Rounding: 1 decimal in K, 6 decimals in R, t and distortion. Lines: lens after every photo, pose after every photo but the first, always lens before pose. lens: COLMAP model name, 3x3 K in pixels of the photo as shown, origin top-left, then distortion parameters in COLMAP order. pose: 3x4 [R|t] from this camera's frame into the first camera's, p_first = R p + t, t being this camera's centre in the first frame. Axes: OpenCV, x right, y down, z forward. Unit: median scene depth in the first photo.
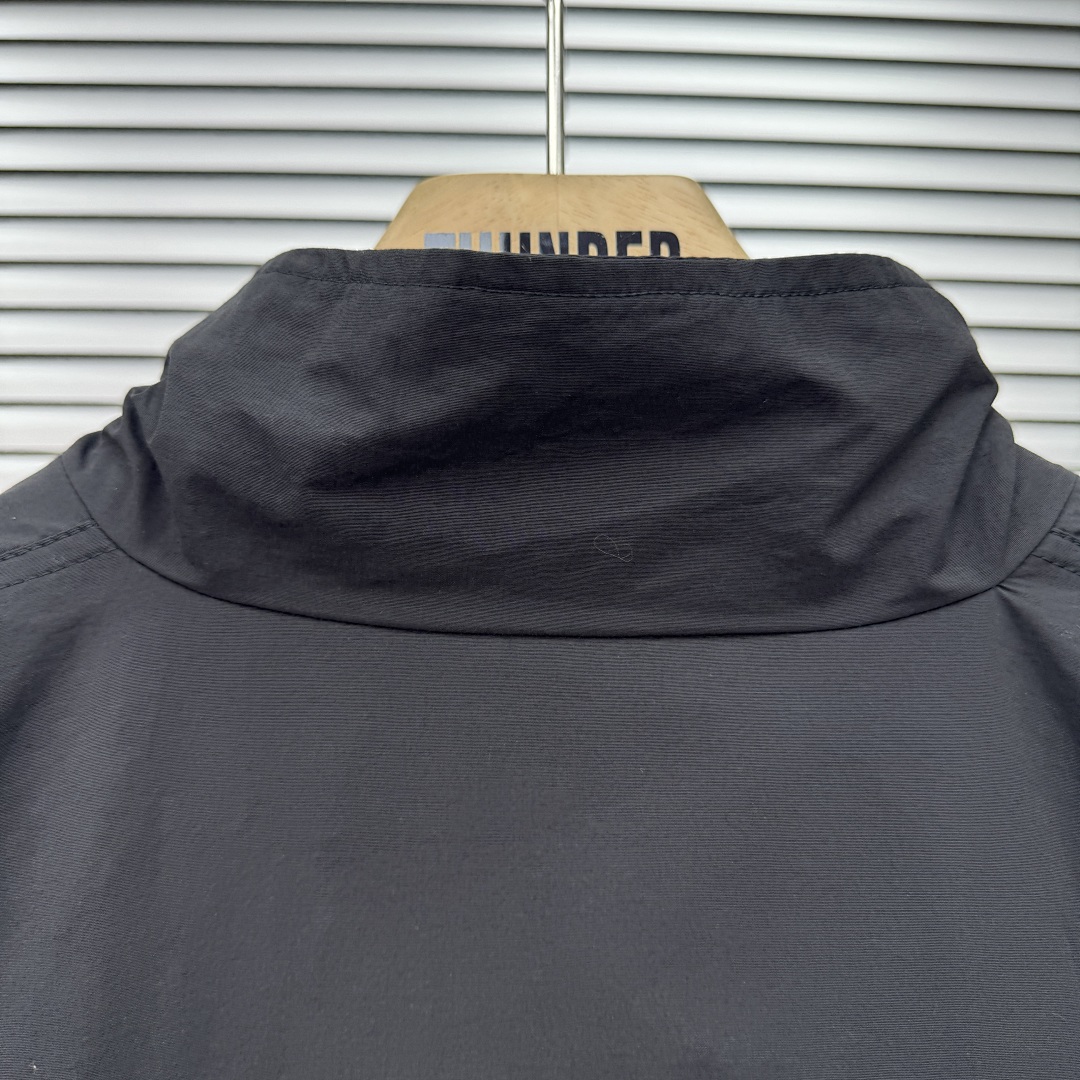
lens RADIAL K [[1061.2, 0, 540.0], [0, 1061.2, 540.0], [0, 0, 1]] dist [0.087003, -0.180454]
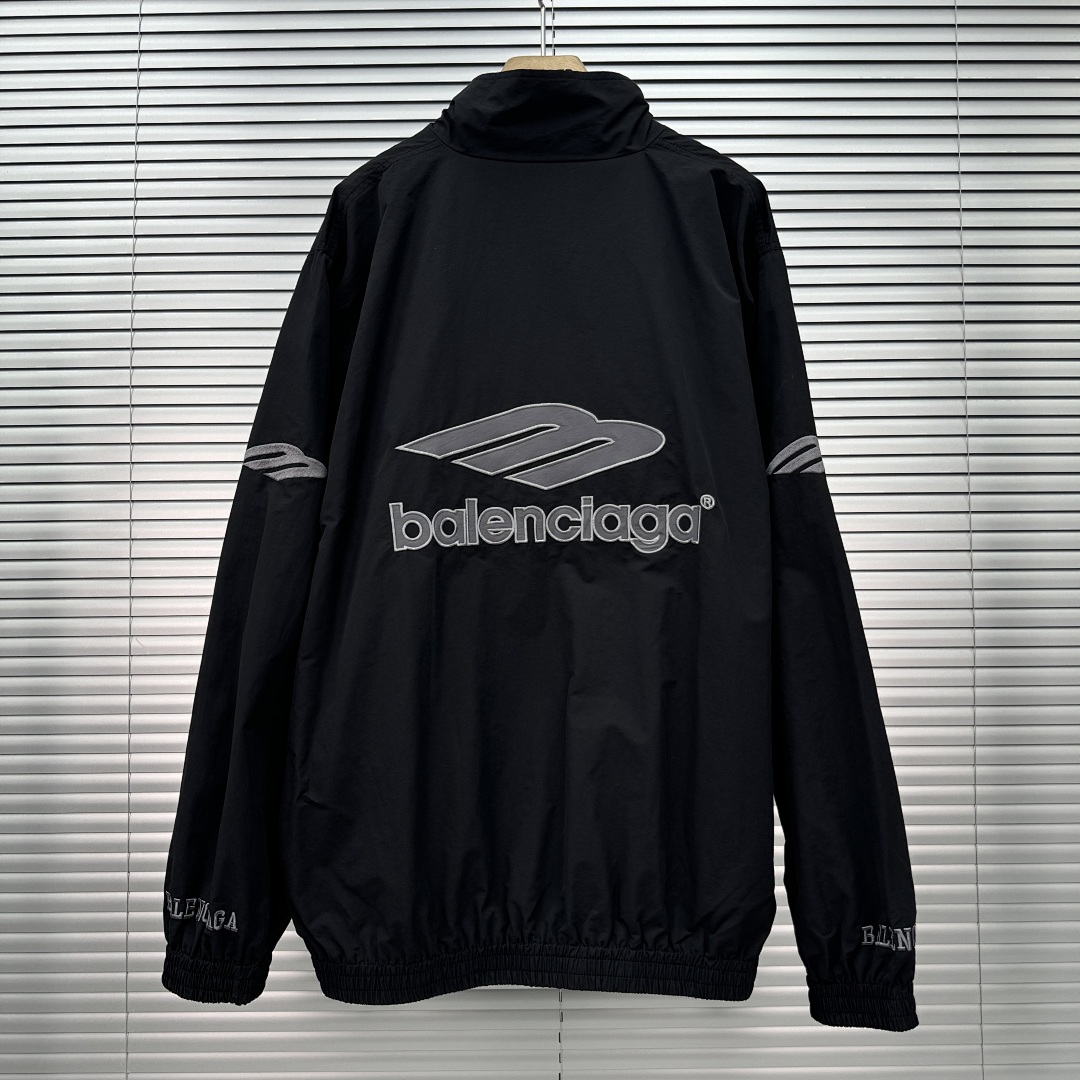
lens RADIAL K [[1061.2, 0, 540.0], [0, 1061.2, 540.0], [0, 0, 1]] dist [0.087003, -0.180454]
pose [[0.999457, -0.008346, -0.031888, 0.132936], [0.009916, 0.998731, 0.049370, 1.458157], [0.031436, -0.049659, 0.998271, -3.565614]]
